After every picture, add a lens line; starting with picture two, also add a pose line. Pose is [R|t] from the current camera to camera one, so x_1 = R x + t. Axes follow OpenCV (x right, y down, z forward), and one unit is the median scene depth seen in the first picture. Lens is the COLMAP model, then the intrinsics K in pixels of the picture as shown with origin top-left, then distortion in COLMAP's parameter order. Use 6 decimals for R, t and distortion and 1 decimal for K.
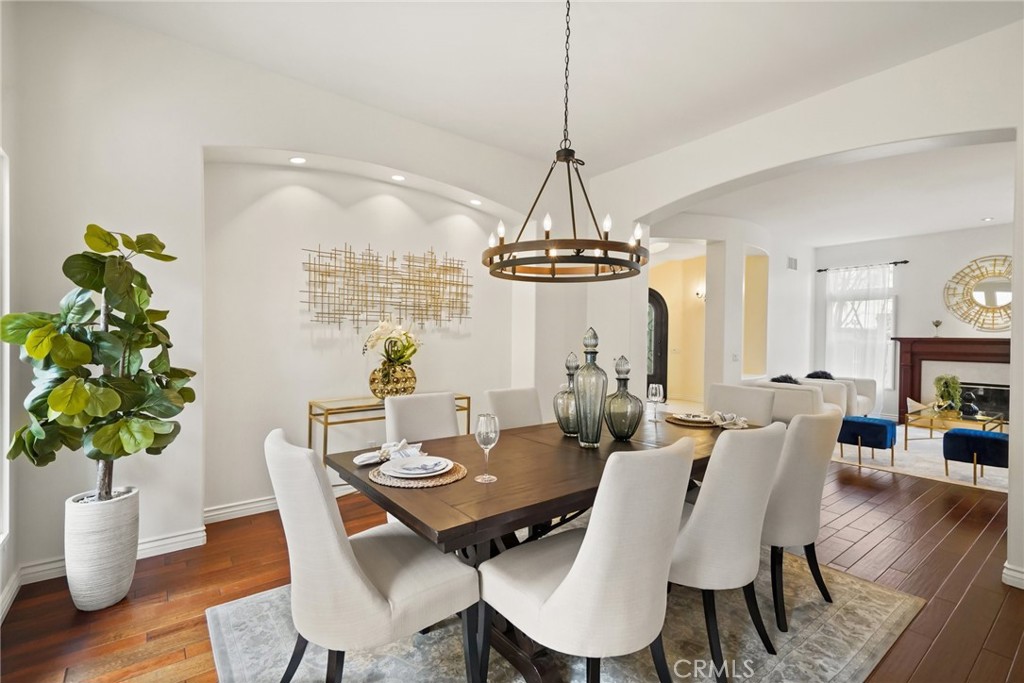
lens RADIAL K [[466.8, 0, 504.4], [0, 466.8, 344.1], [0, 0, 1]] dist [0.036372, -0.007942]
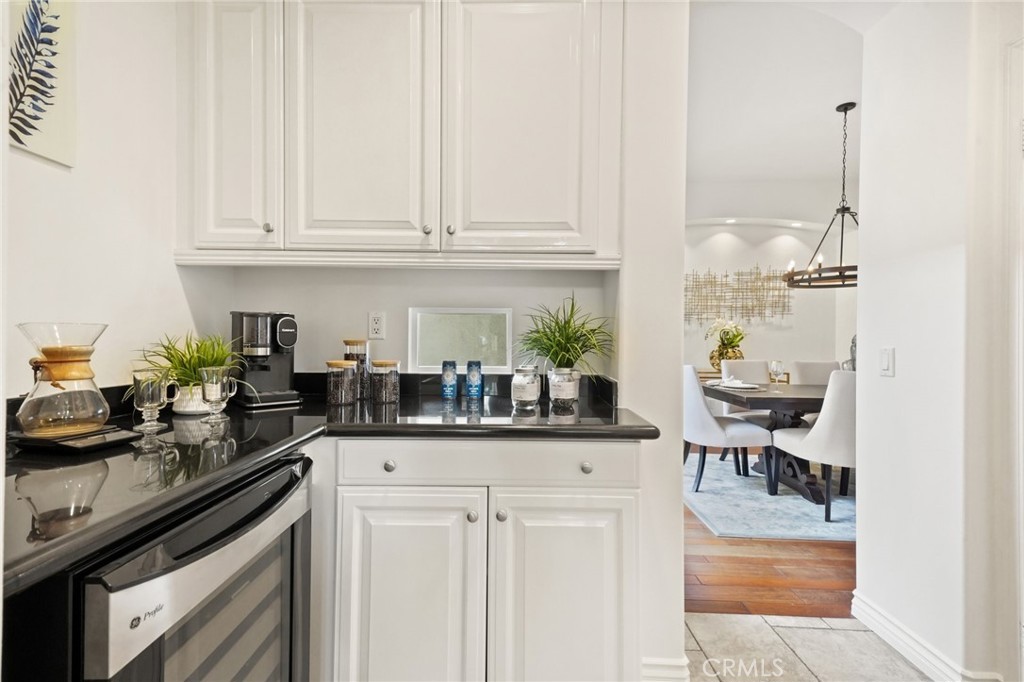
lens RADIAL K [[466.8, 0, 499.9], [0, 466.8, 339.2], [0, 0, 1]] dist [0.036372, -0.007942]
pose [[0.776166, -0.007393, -0.630485, 0.147459], [-0.003161, 0.999873, -0.015616, 0.042804], [0.630521, 0.014114, 0.776044, -0.616771]]
